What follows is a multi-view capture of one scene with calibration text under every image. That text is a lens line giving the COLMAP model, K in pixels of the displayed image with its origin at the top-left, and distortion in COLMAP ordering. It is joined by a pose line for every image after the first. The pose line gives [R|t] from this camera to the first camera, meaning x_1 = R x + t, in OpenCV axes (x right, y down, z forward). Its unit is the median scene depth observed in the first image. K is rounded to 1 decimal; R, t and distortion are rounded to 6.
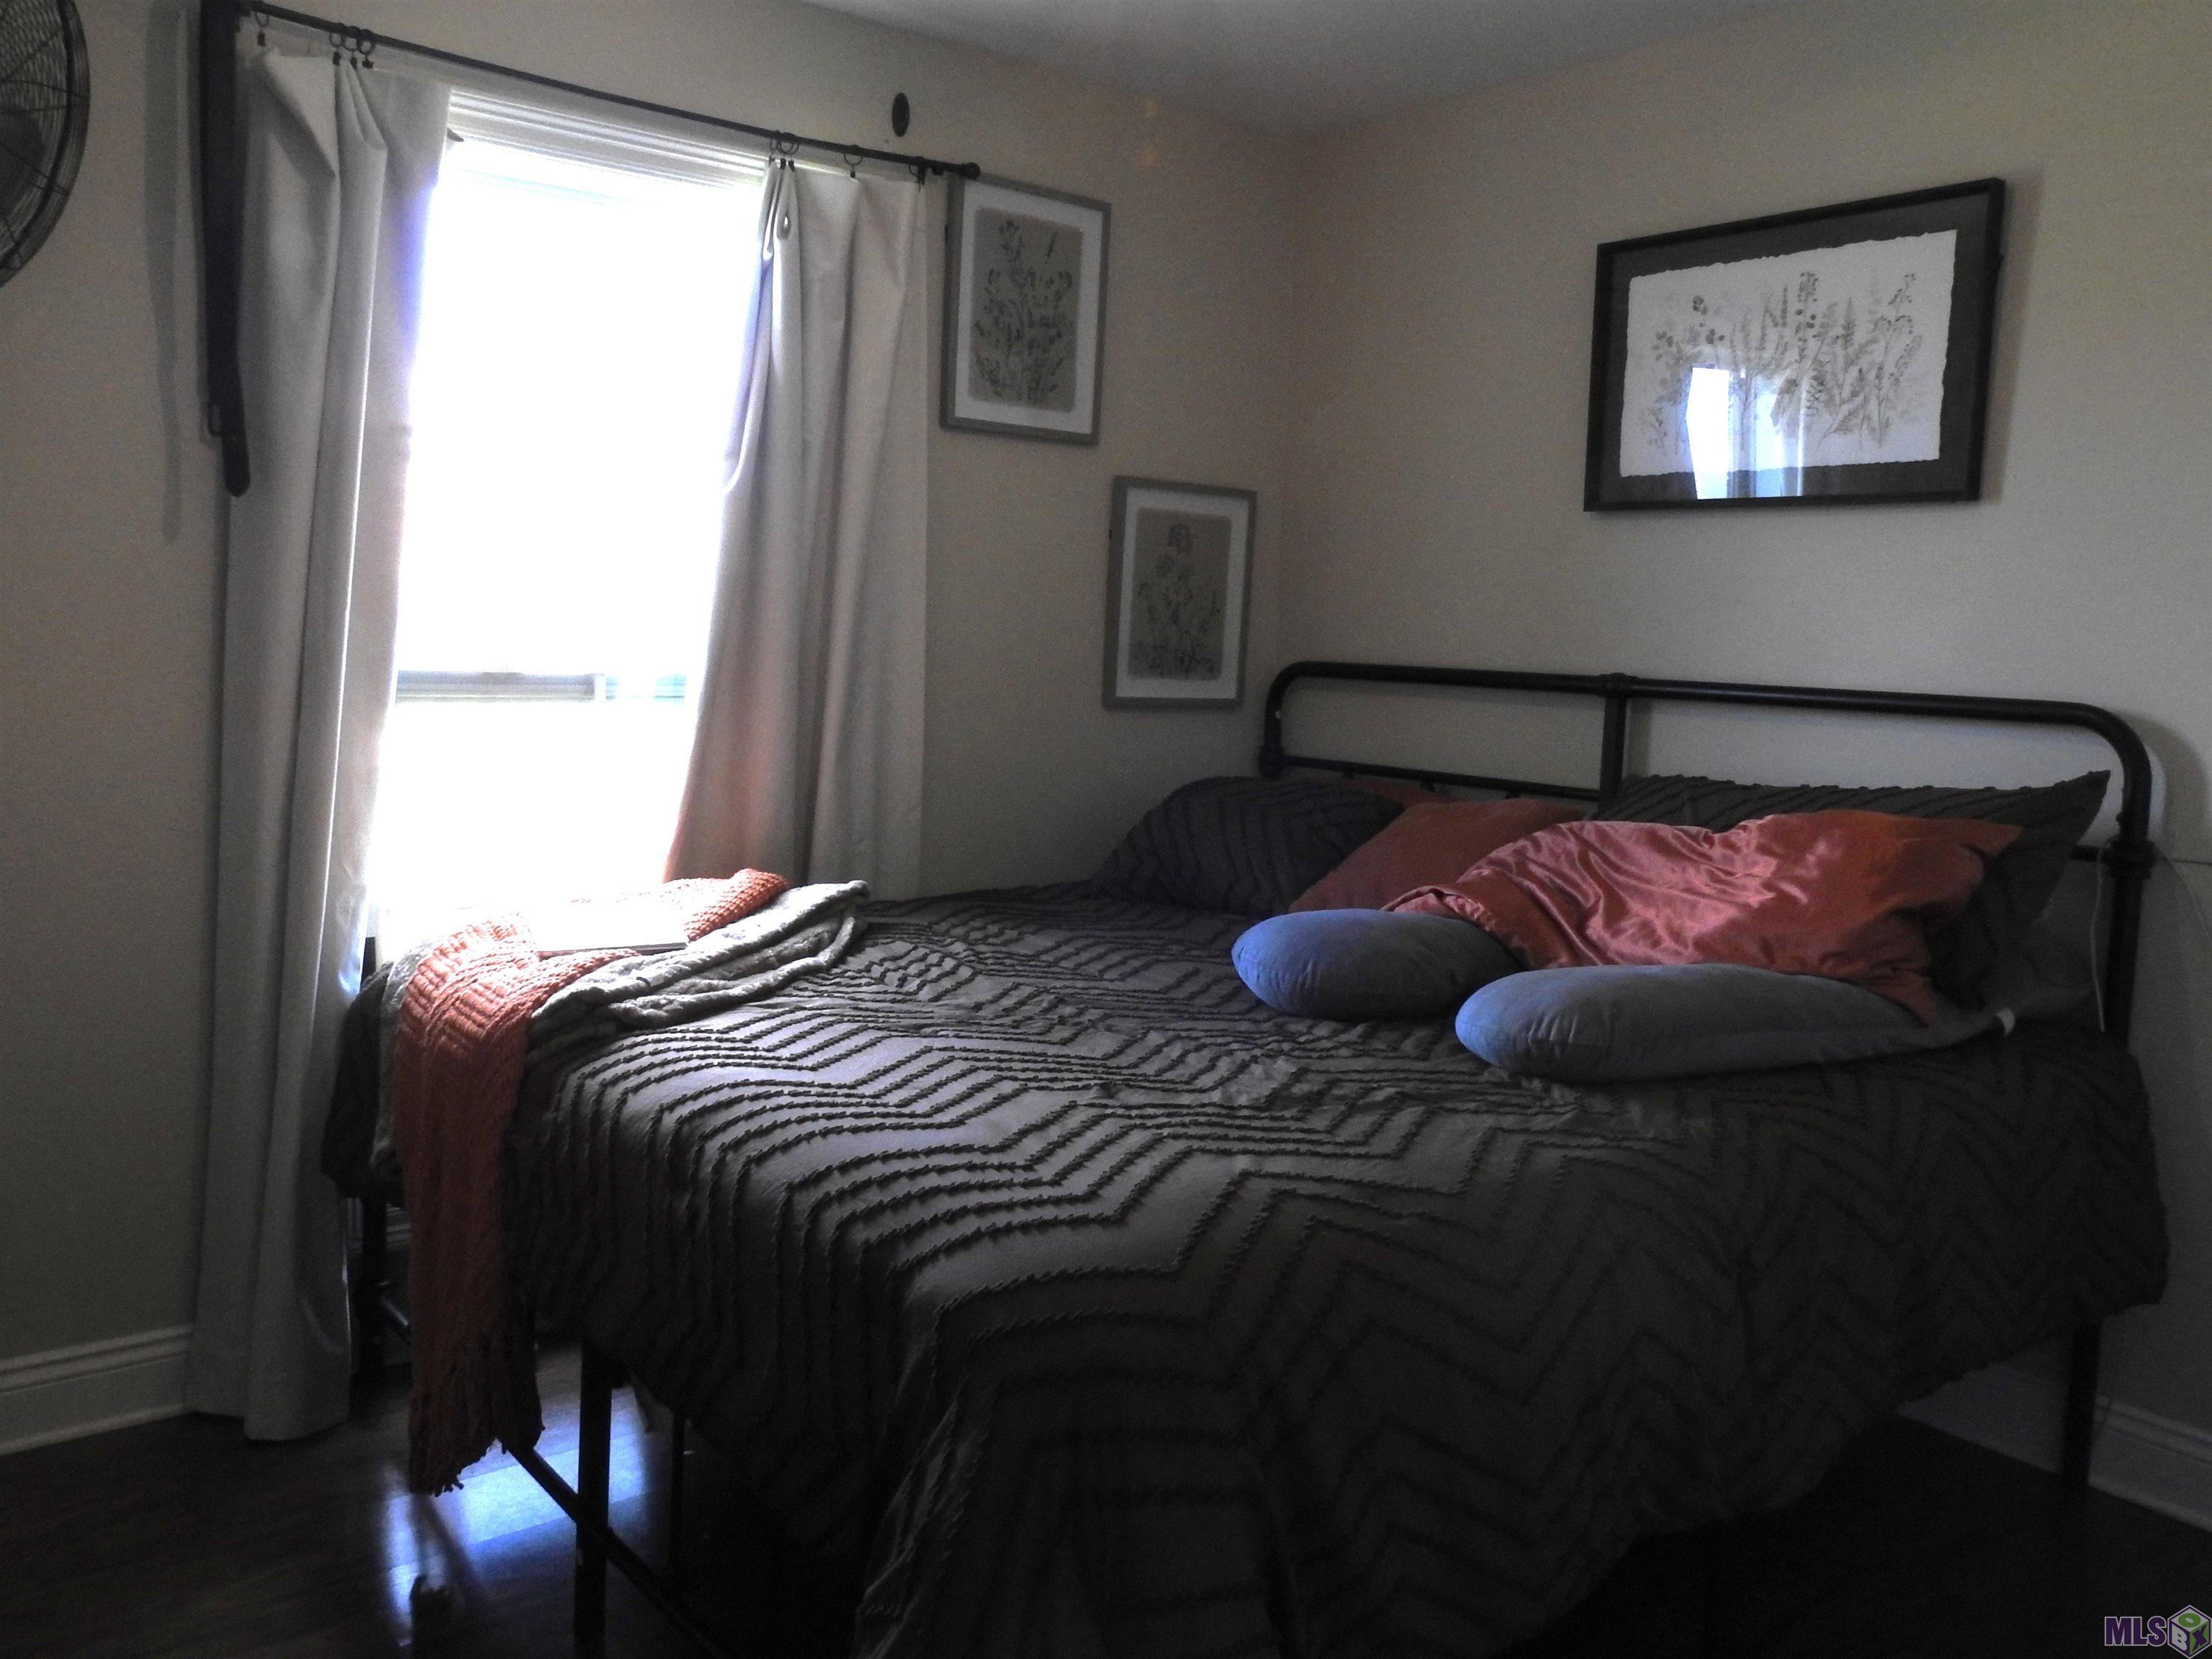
lens RADIAL K [[1809.8, 0, 1104.4], [0, 1809.8, 828.9], [0, 0, 1]] dist [0.025547, 0.002392]
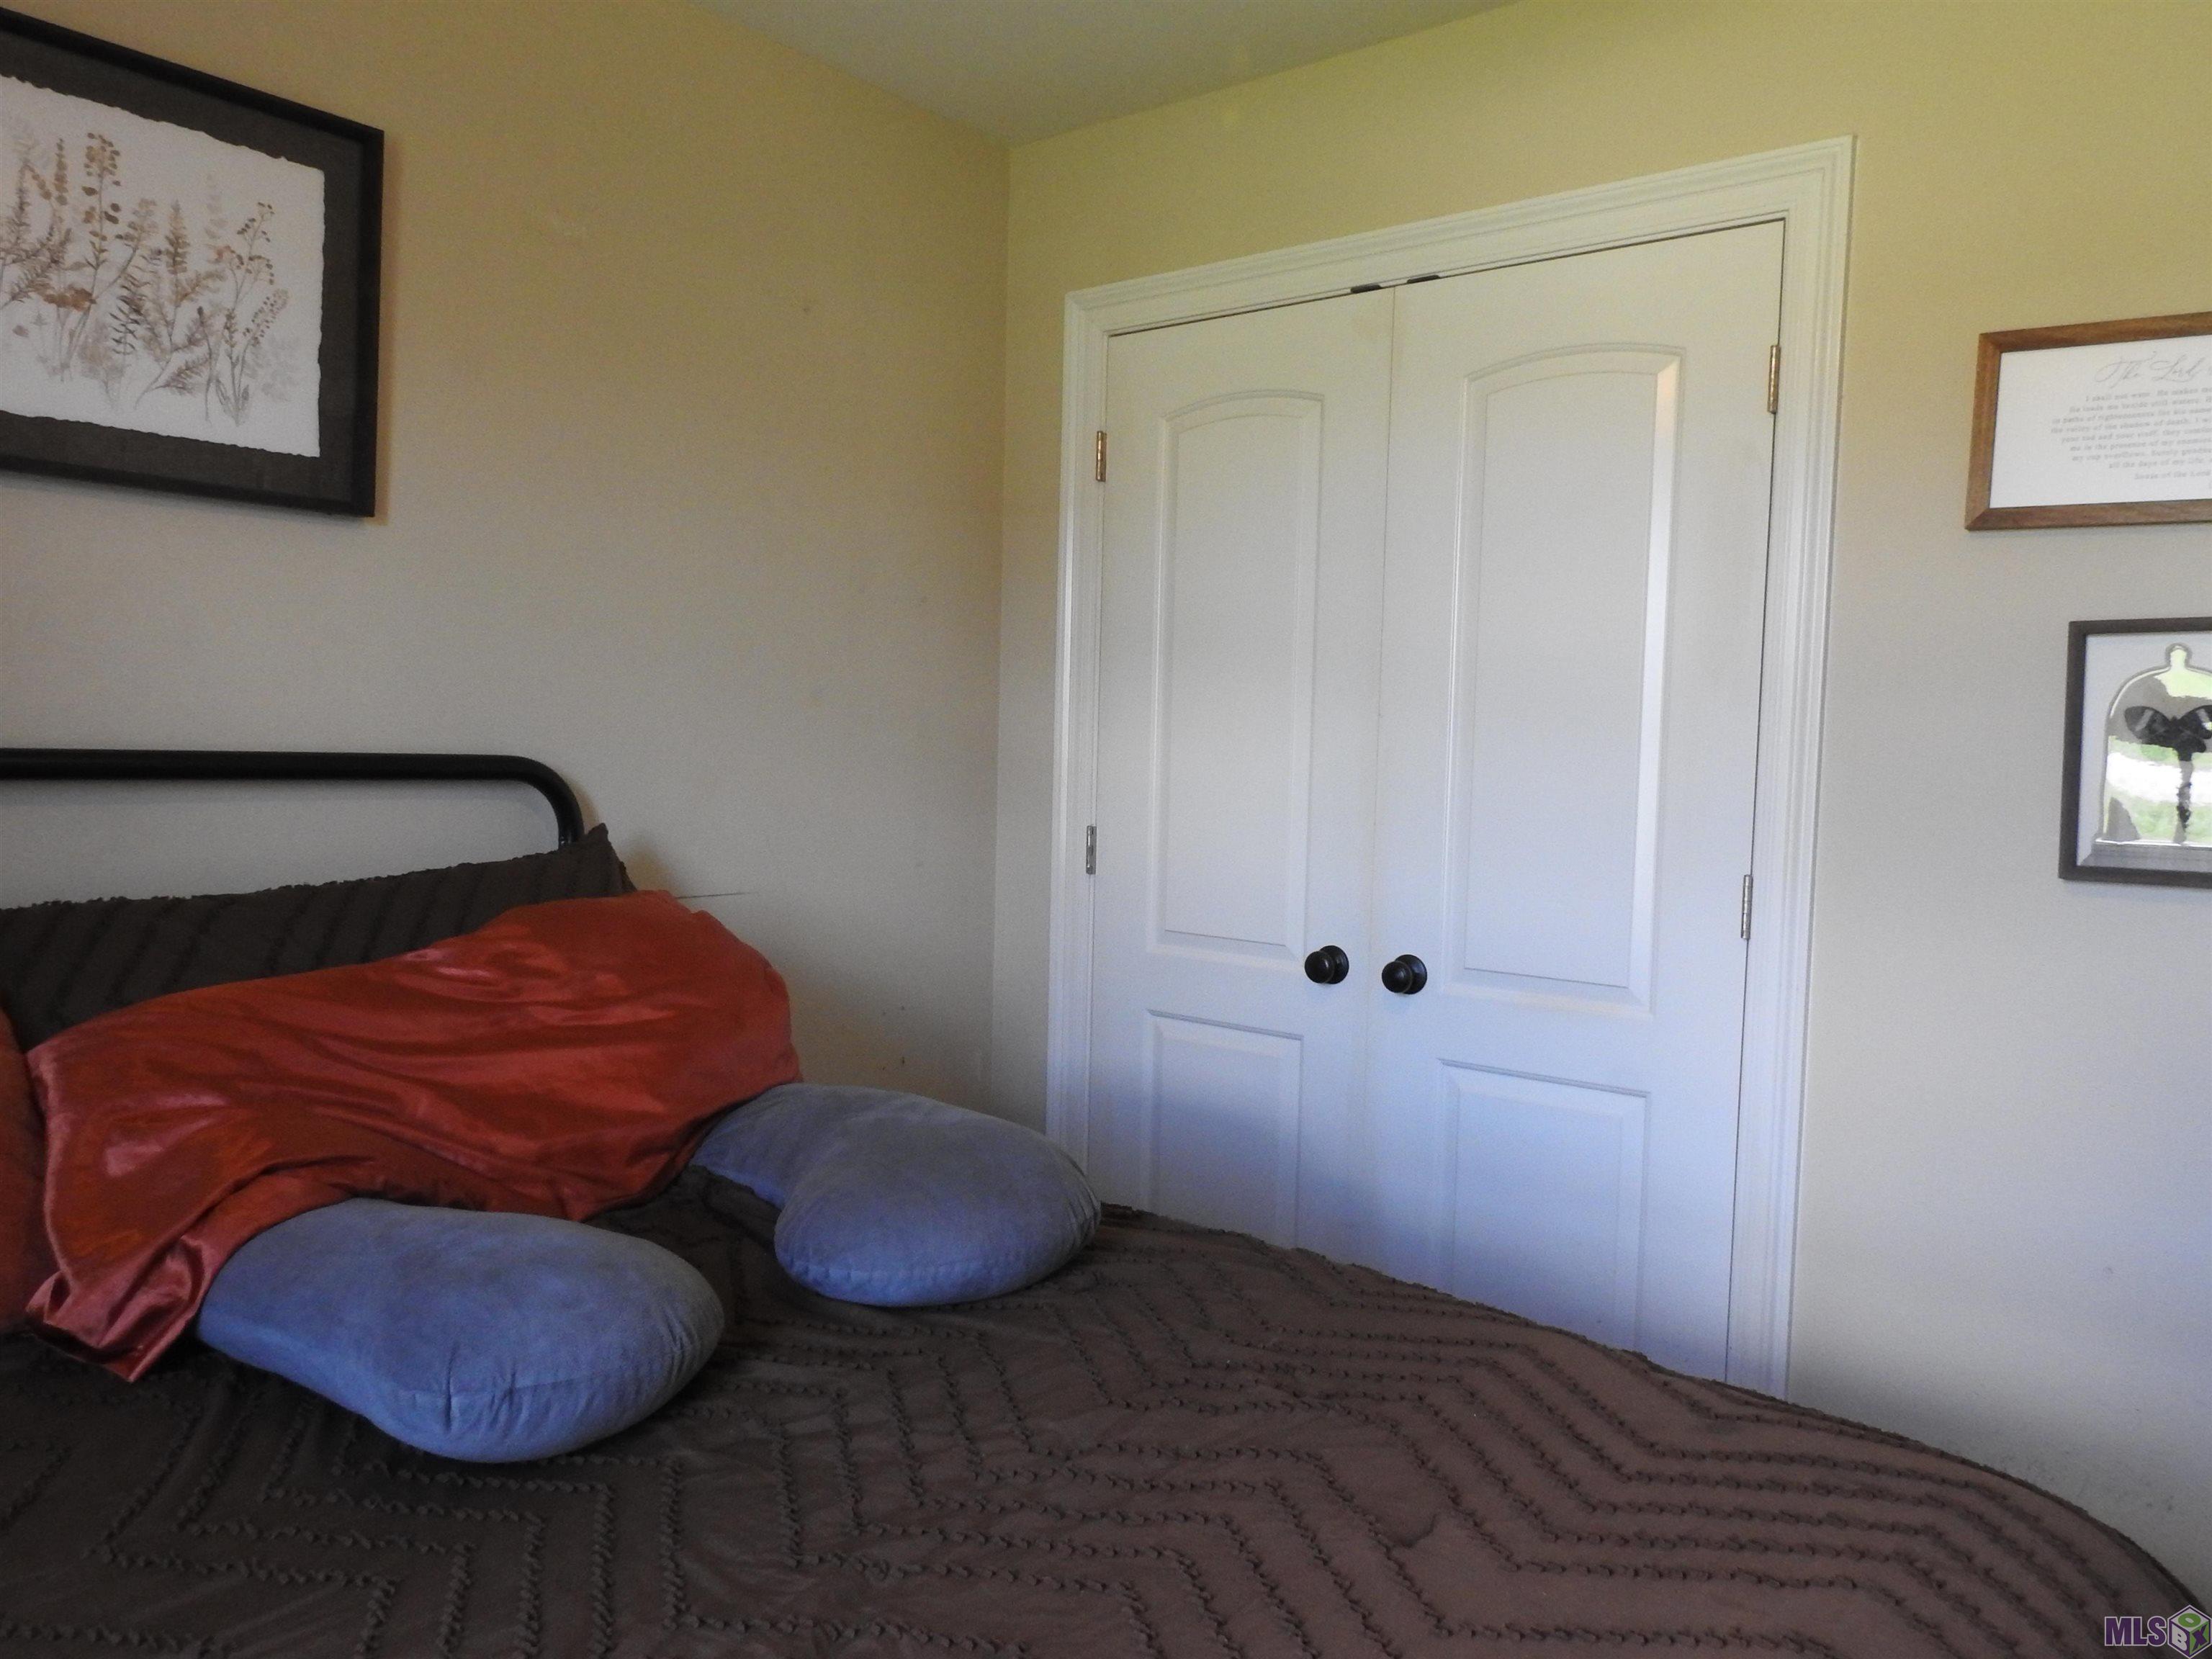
lens RADIAL K [[1574.0, 0, 1098.3], [0, 1574.0, 826.4], [0, 0, 1]] dist [0.008764, 0.004303]
pose [[-0.225247, -0.103488, 0.968790, -0.295345], [0.078897, 0.989140, 0.124005, -0.098833], [-0.971102, 0.104367, -0.214636, 0.810030]]
